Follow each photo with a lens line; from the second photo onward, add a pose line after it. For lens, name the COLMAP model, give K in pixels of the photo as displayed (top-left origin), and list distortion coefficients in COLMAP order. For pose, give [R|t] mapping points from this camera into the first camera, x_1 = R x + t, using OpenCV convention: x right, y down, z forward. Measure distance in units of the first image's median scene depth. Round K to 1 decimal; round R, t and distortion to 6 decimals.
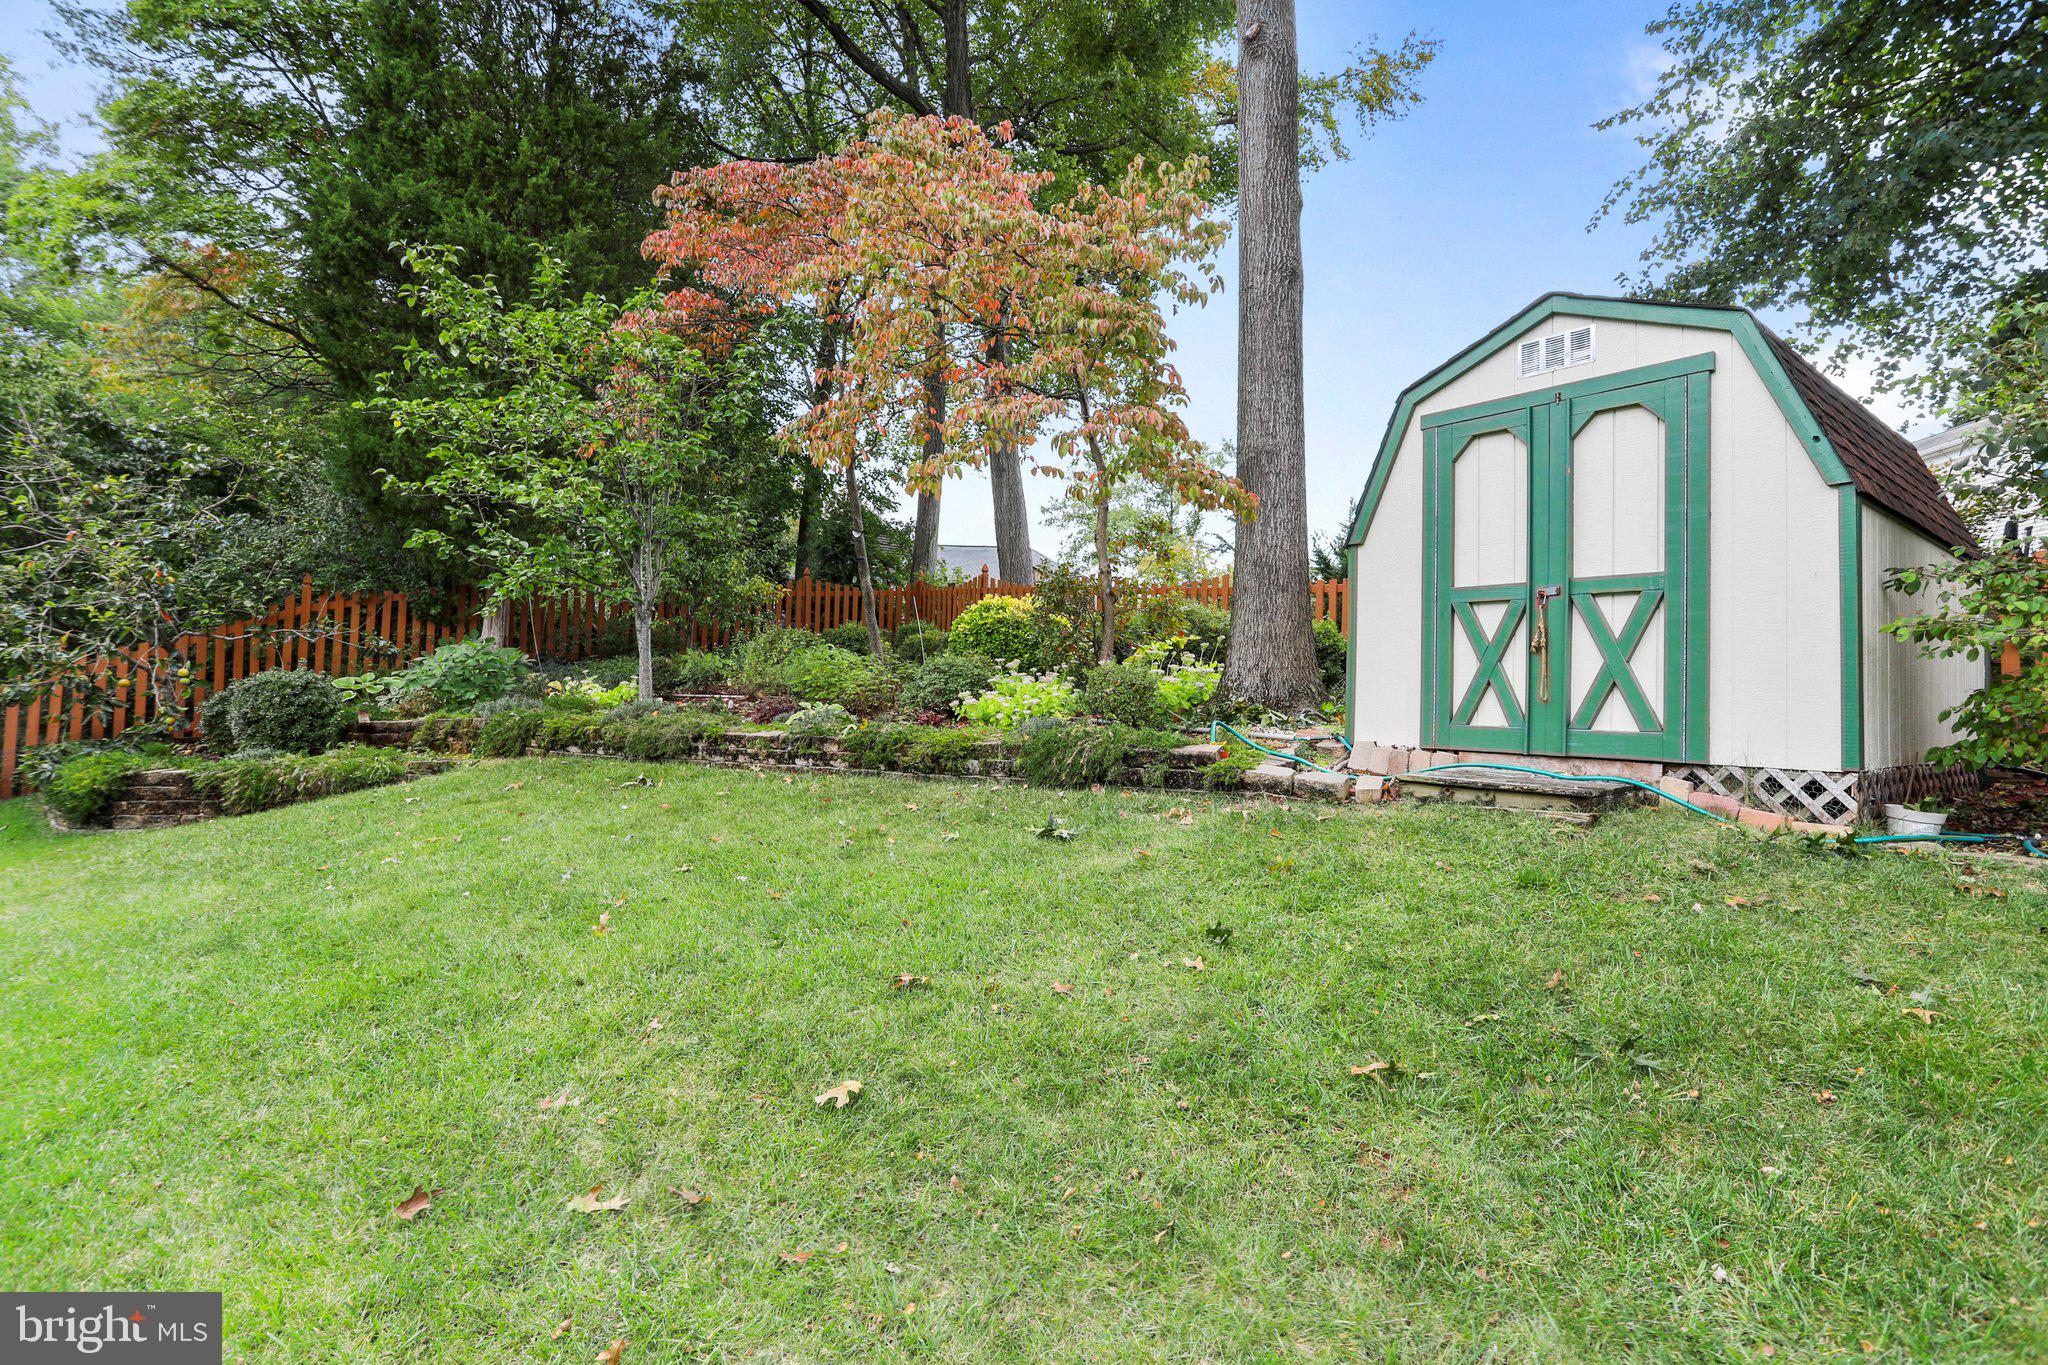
lens RADIAL K [[985.5, 0, 1012.3], [0, 985.5, 672.7], [0, 0, 1]] dist [-0.042427, 0.013218]
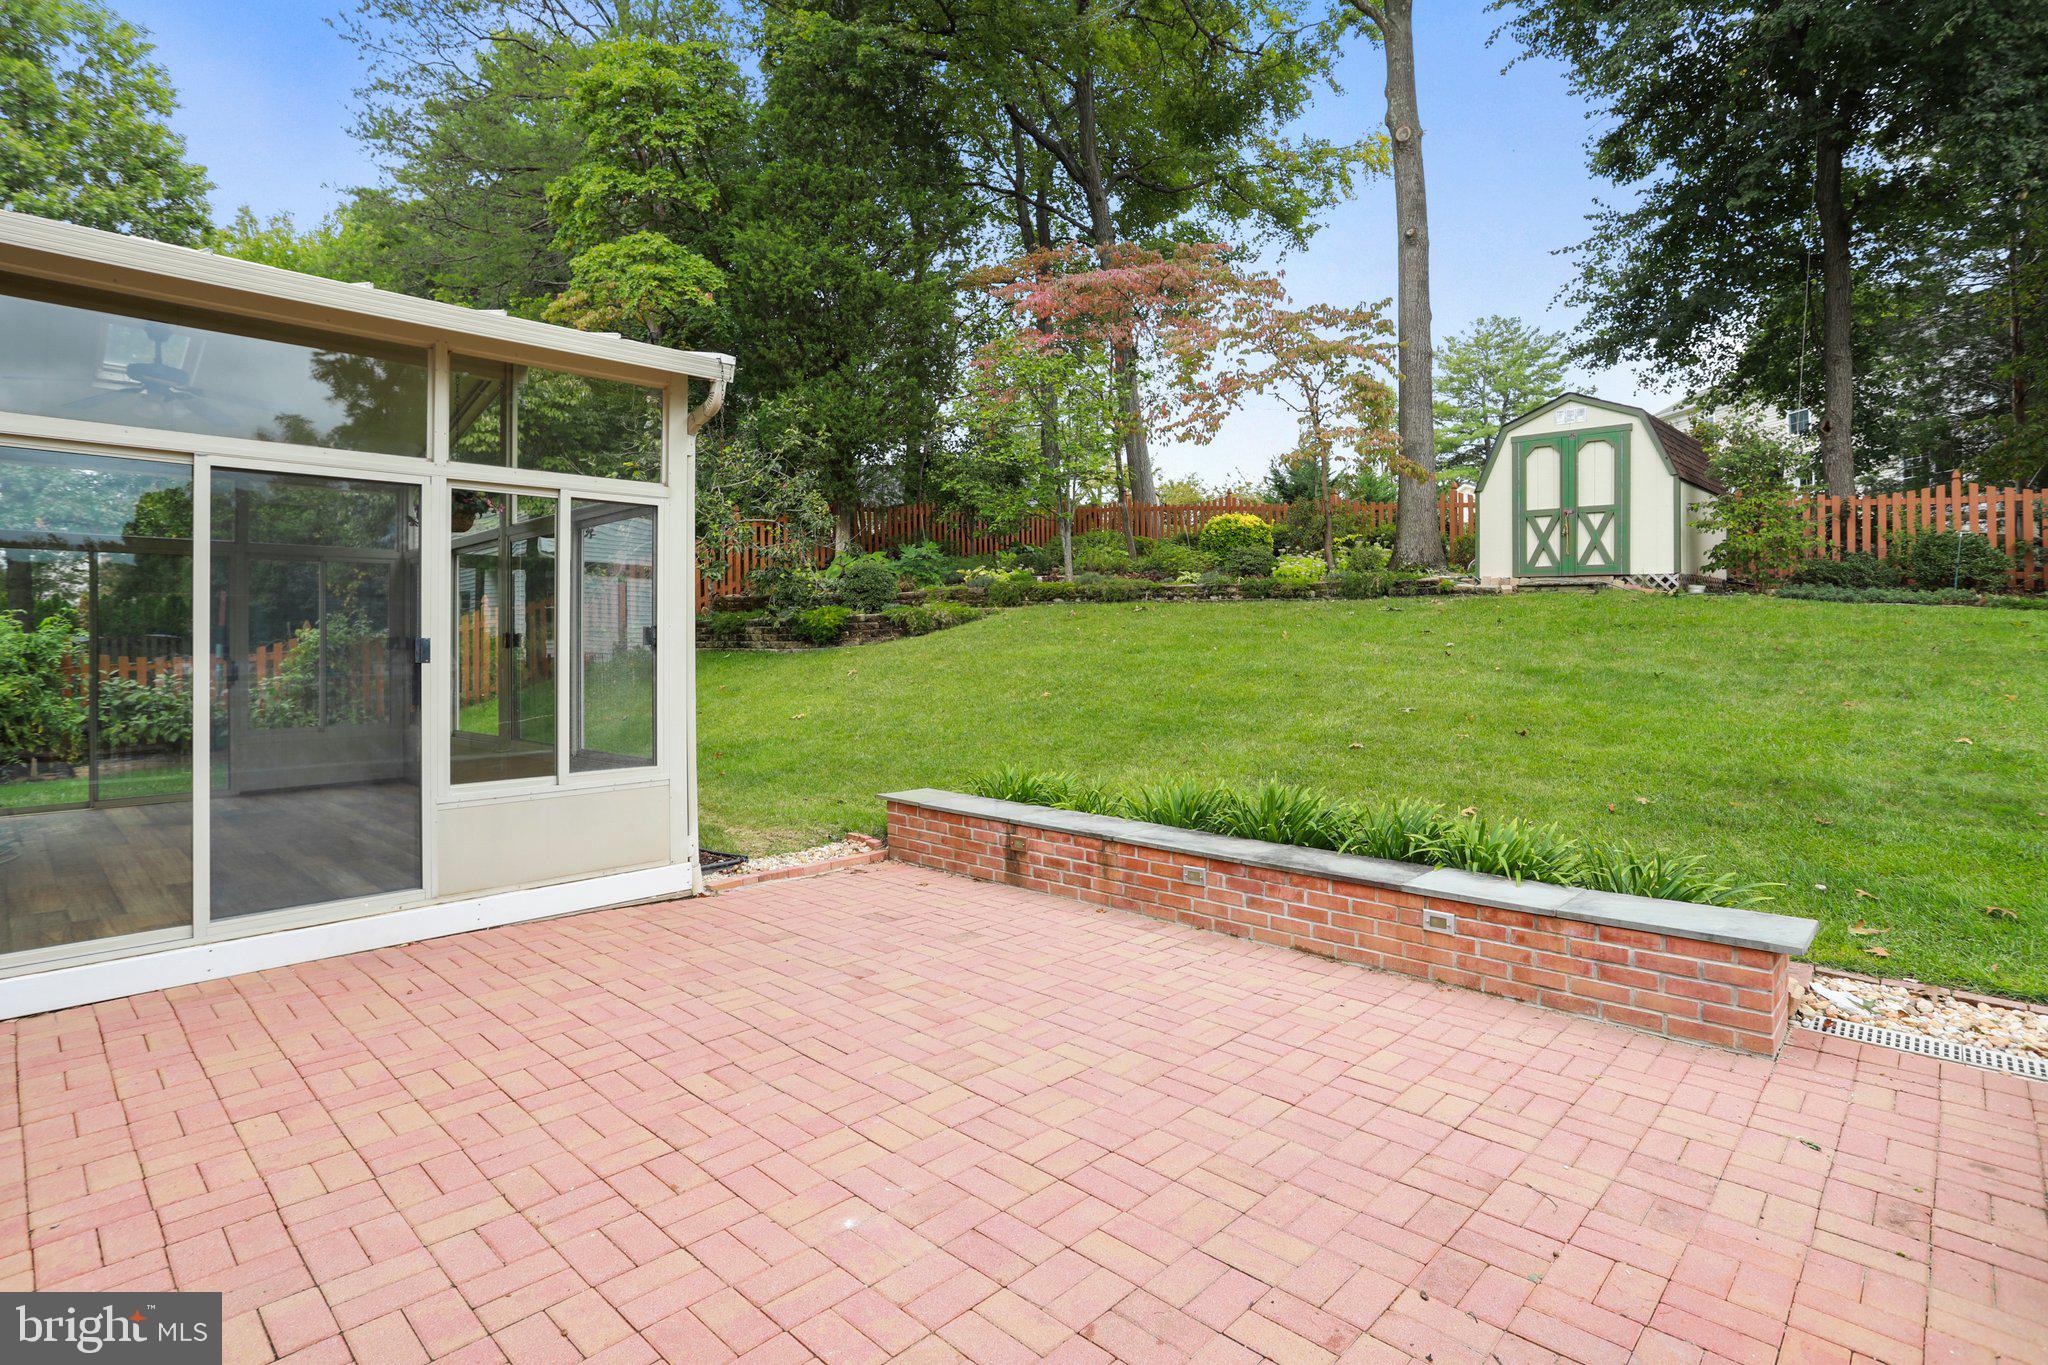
lens RADIAL K [[985.5, 0, 1027.0], [0, 985.5, 629.2], [0, 0, 1]] dist [-0.042427, 0.013218]
pose [[0.990918, -0.029548, 0.131181, -1.161998], [0.023712, 0.998668, 0.045829, 0.070974], [-0.132360, -0.042303, 0.990299, -1.309492]]
